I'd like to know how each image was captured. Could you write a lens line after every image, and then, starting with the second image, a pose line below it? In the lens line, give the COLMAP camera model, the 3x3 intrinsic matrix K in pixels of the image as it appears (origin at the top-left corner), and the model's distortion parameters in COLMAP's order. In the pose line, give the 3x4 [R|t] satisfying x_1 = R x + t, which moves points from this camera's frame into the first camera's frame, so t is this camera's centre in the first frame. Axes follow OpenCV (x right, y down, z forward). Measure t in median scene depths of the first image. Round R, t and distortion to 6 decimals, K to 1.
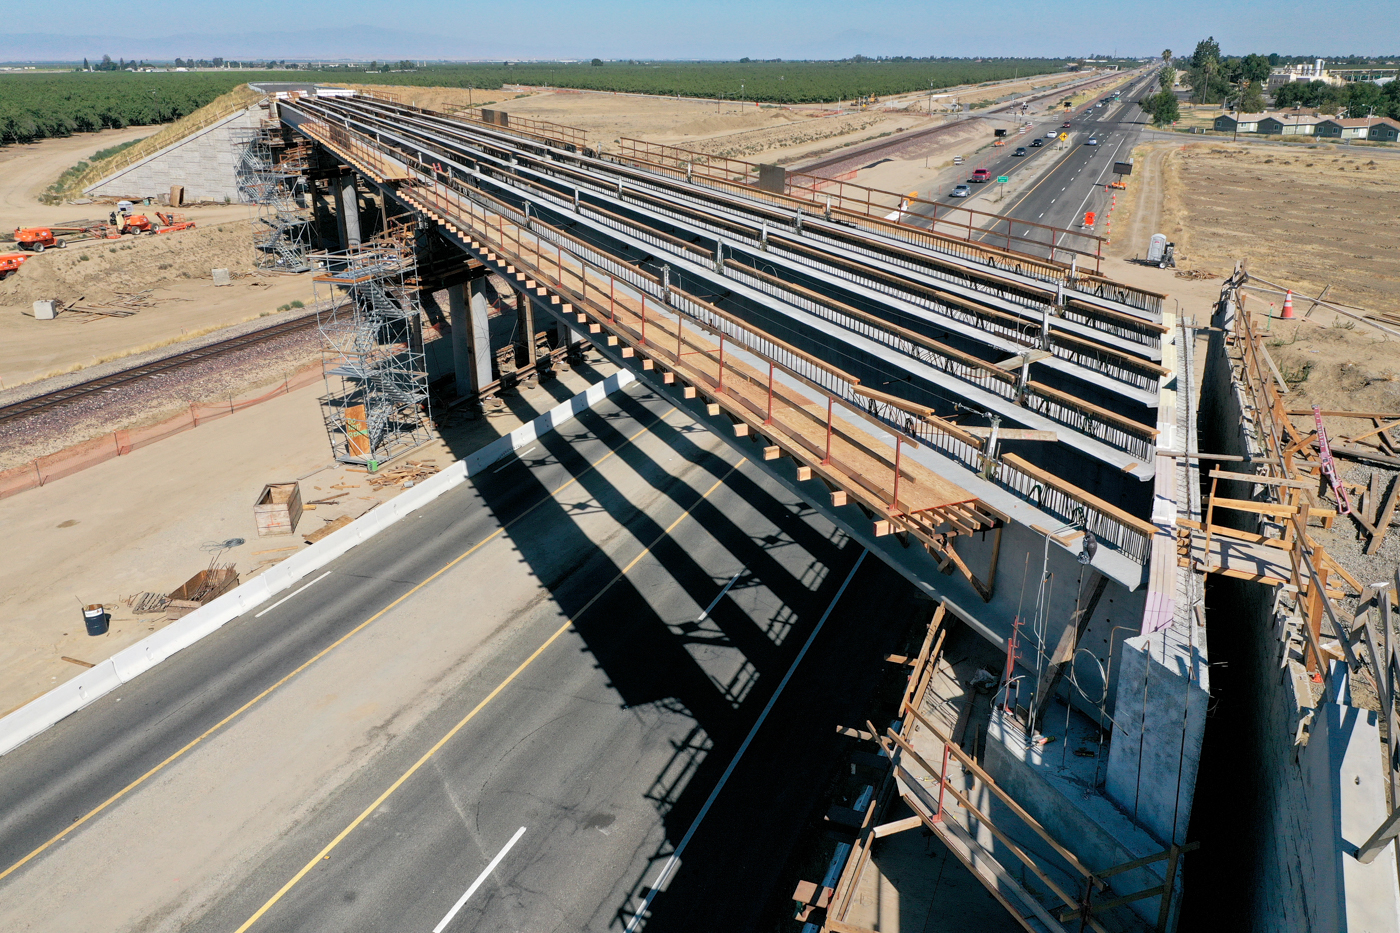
lens RADIAL K [[1110.3, 0, 700.0], [0, 1110.3, 466.5], [0, 0, 1]] dist [0.006452, 0.003804]
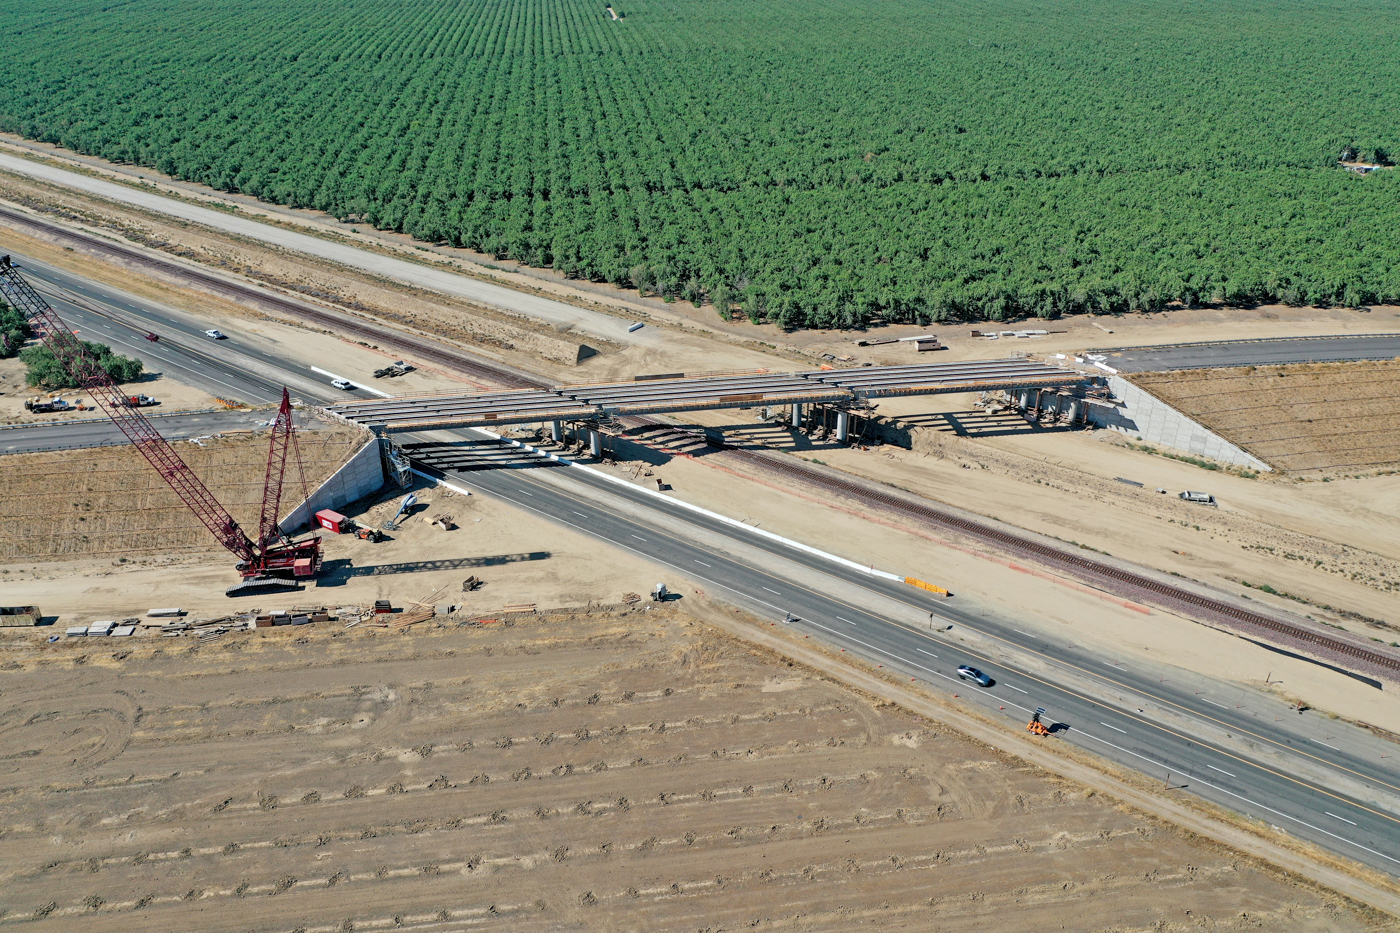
lens RADIAL K [[1110.3, 0, 700.0], [0, 1110.3, 466.5], [0, 0, 1]] dist [0.006452, 0.003804]
pose [[-0.252340, 0.454556, -0.854227, 3.624354], [-0.329873, 0.789503, 0.517560, -2.588337], [0.909675, 0.412388, -0.049278, 1.967978]]
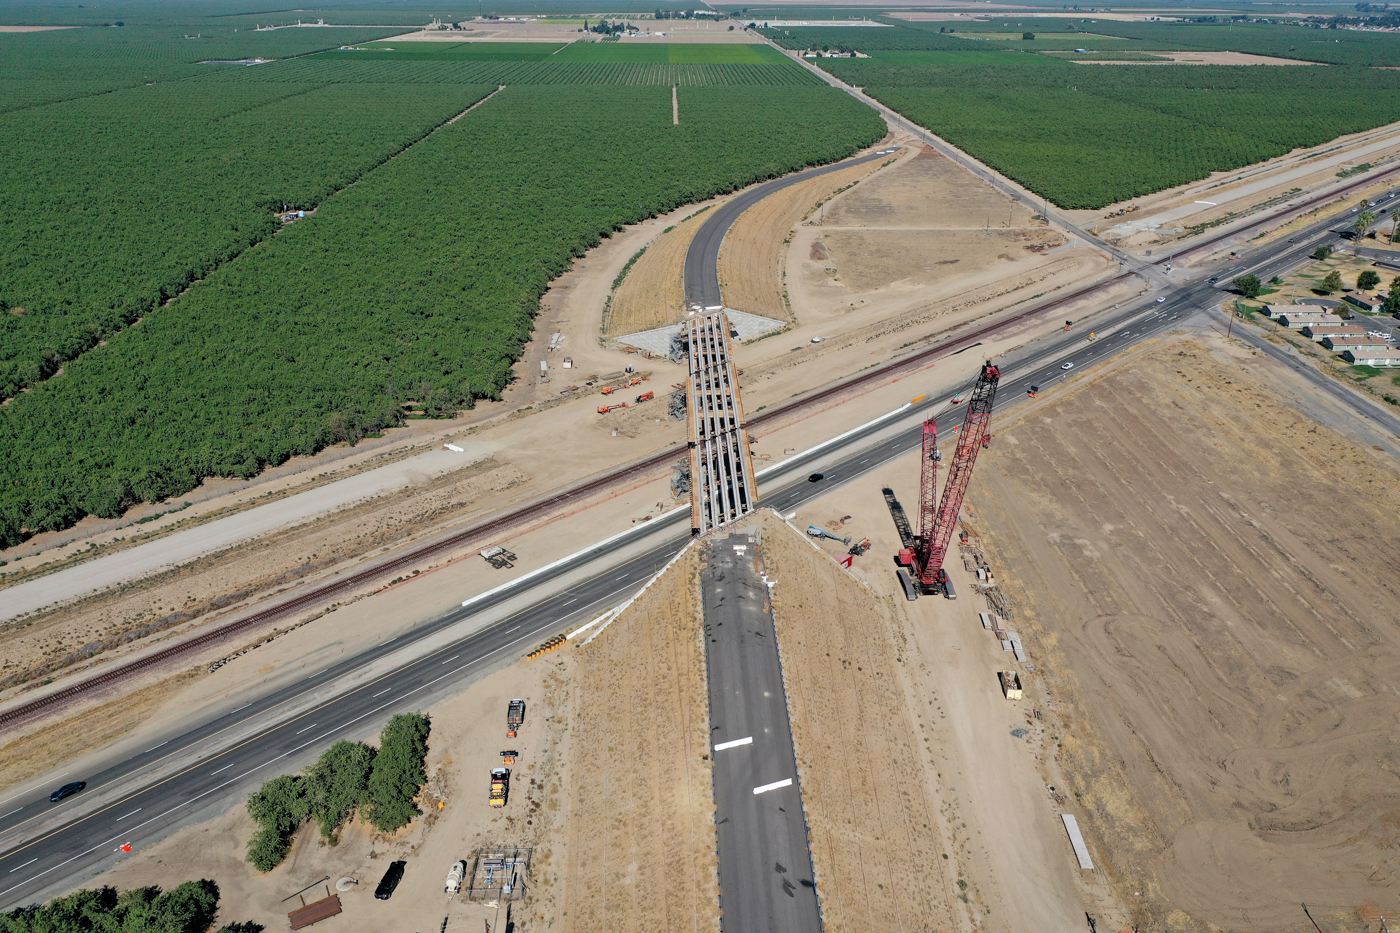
lens RADIAL K [[1110.3, 0, 700.0], [0, 1110.3, 466.5], [0, 0, 1]] dist [0.006452, 0.003804]
pose [[0.929100, 0.161046, -0.332921, 1.545953], [-0.140425, 0.986413, 0.085271, -0.621047], [0.342130, -0.032475, 0.939091, -3.939796]]
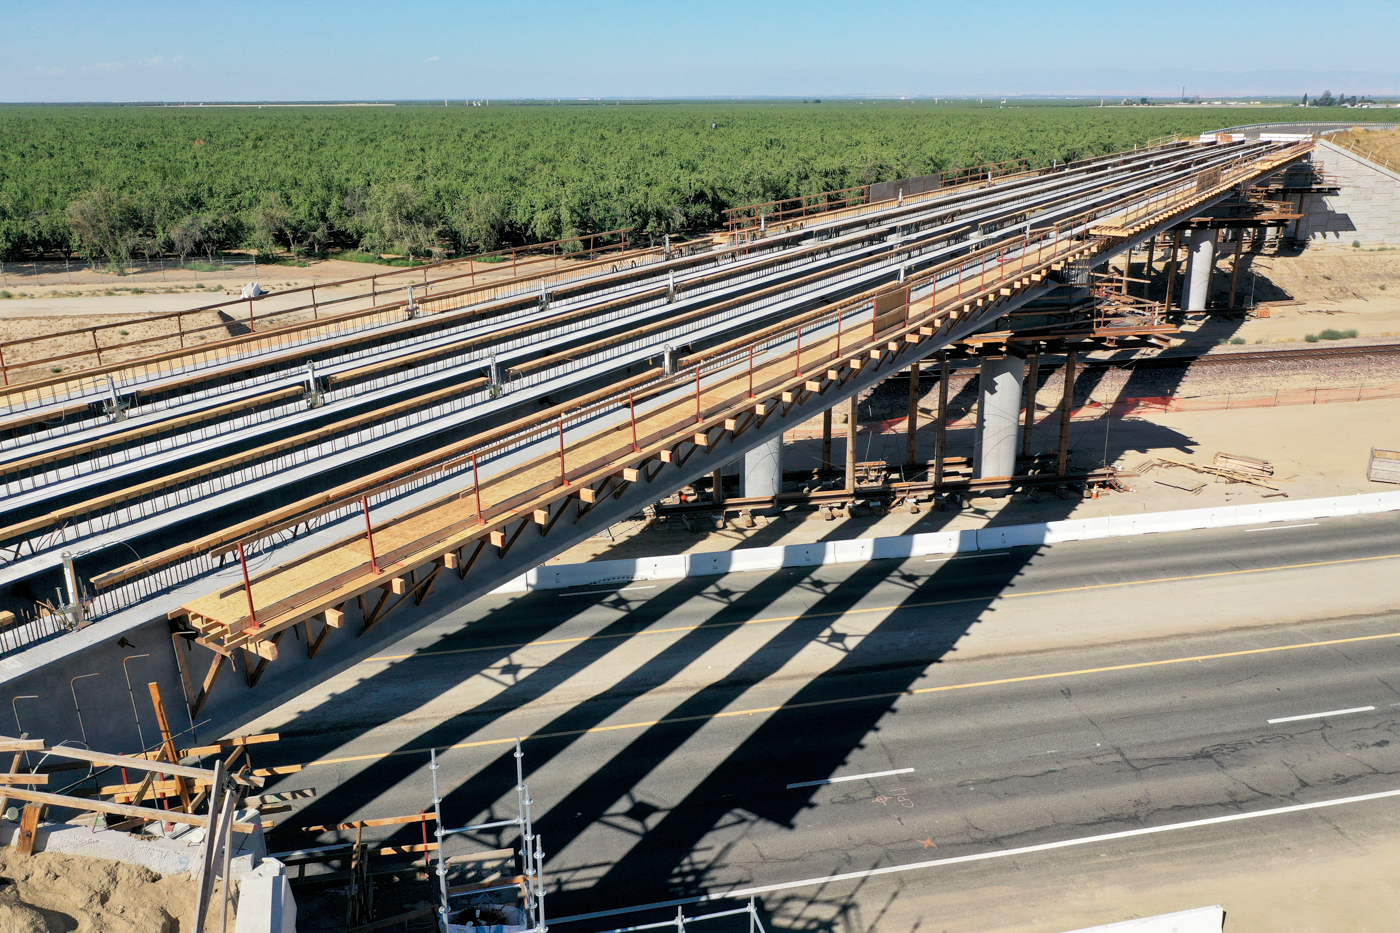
lens RADIAL K [[1110.3, 0, 700.0], [0, 1110.3, 466.5], [0, 0, 1]] dist [0.006452, 0.003804]
pose [[0.571954, 0.266068, -0.775936, 0.470710], [-0.287585, 0.950935, 0.114092, -0.199113], [0.768221, 0.157892, 0.620408, 0.505248]]
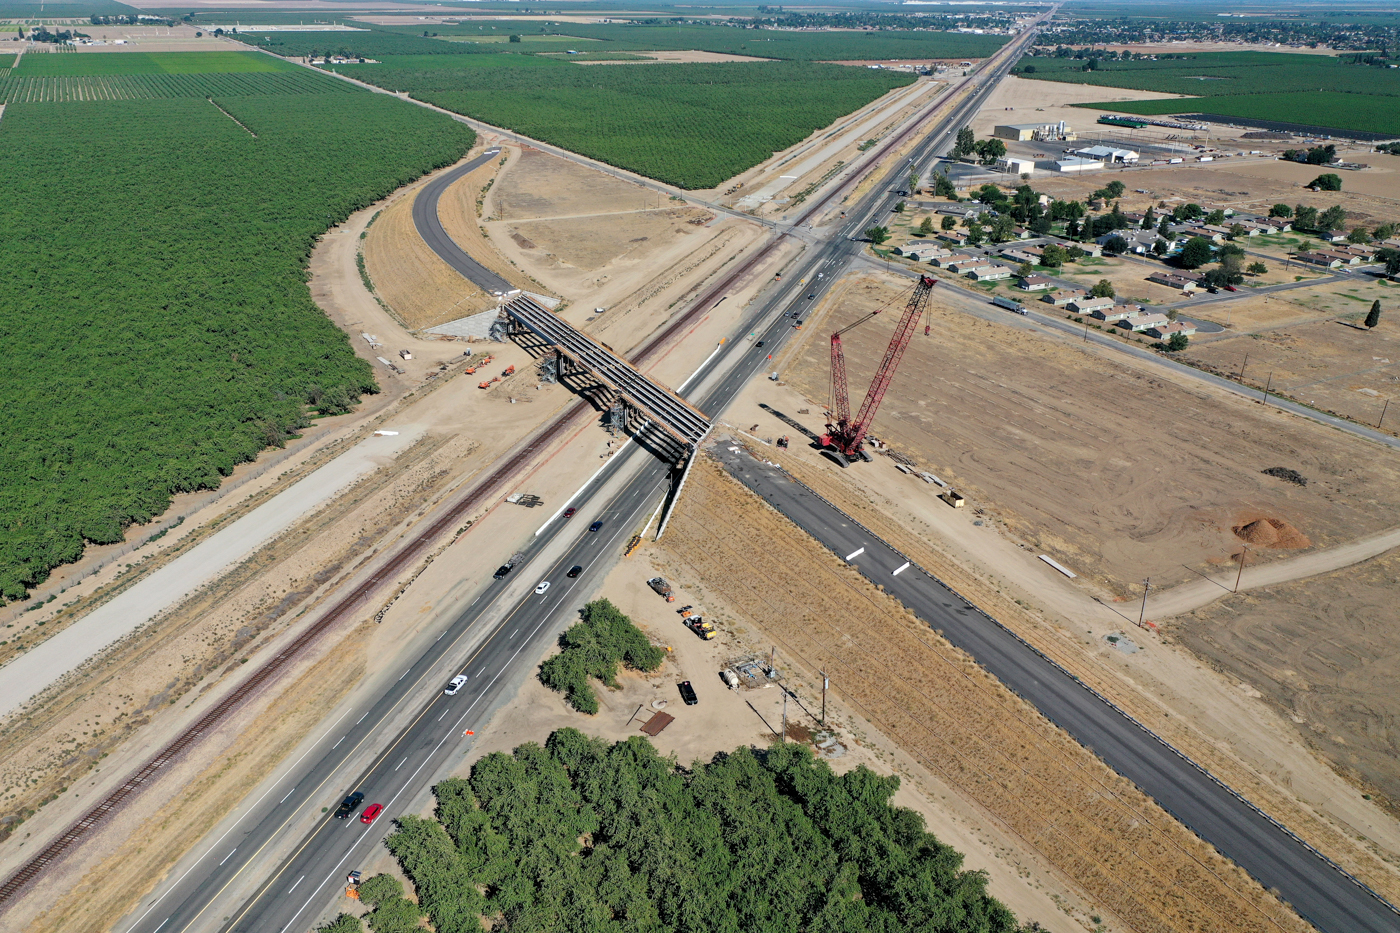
lens RADIAL K [[1110.3, 0, 700.0], [0, 1110.3, 466.5], [0, 0, 1]] dist [0.006452, 0.003804]
pose [[0.996337, -0.016482, 0.083907, -0.347586], [0.011794, 0.998358, 0.056063, -0.185704], [-0.084693, -0.054868, 0.994895, -5.409875]]
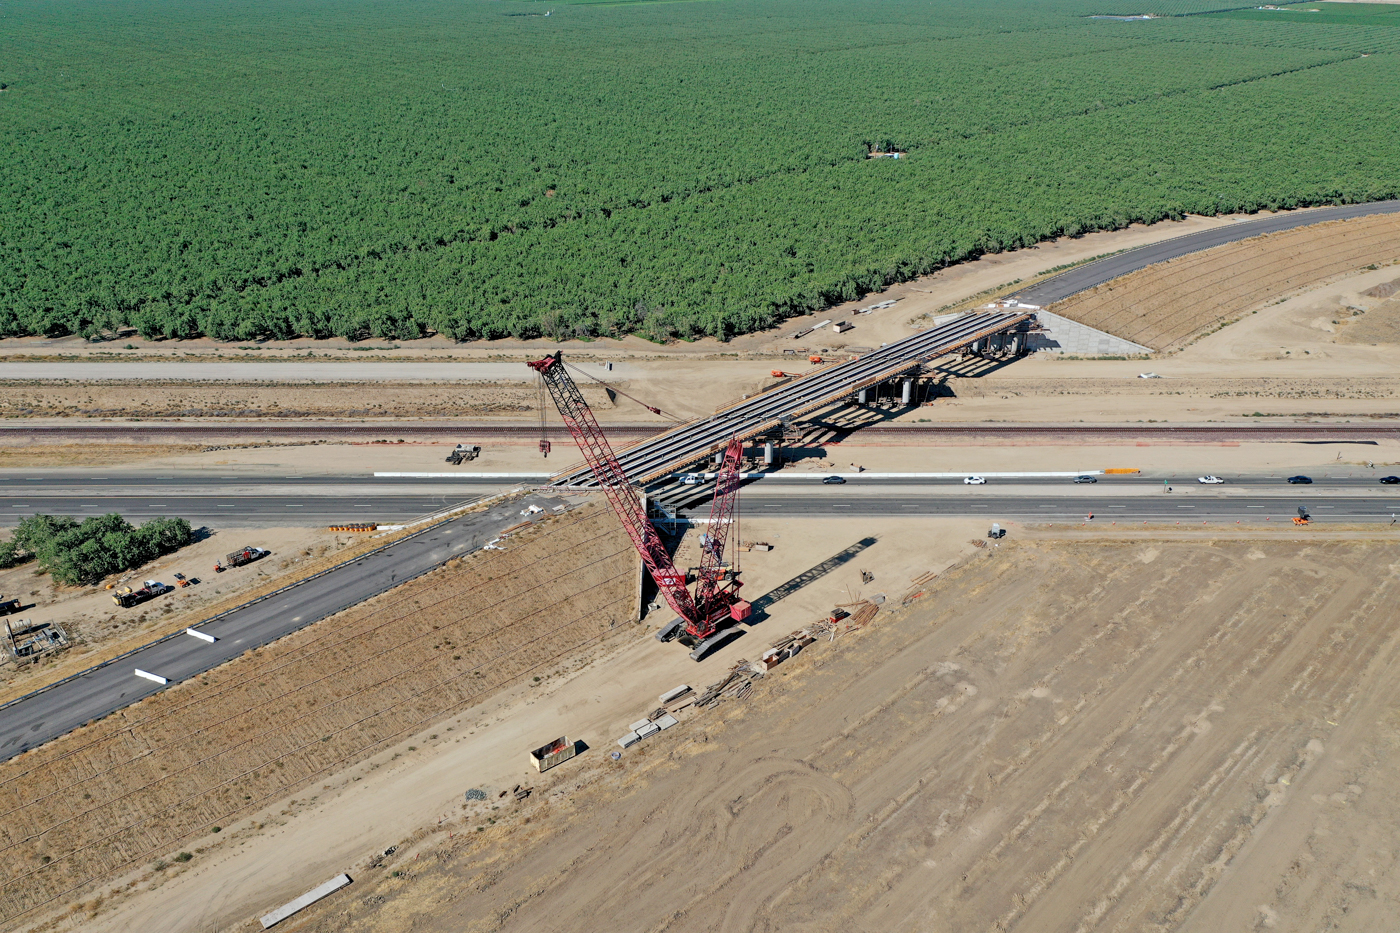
lens RADIAL K [[1110.3, 0, 700.0], [0, 1110.3, 466.5], [0, 0, 1]] dist [0.006452, 0.003804]
pose [[0.368728, 0.406152, -0.836111, 3.835271], [-0.321596, 0.899683, 0.295208, -1.484605], [0.872133, 0.160038, 0.462355, -1.182914]]
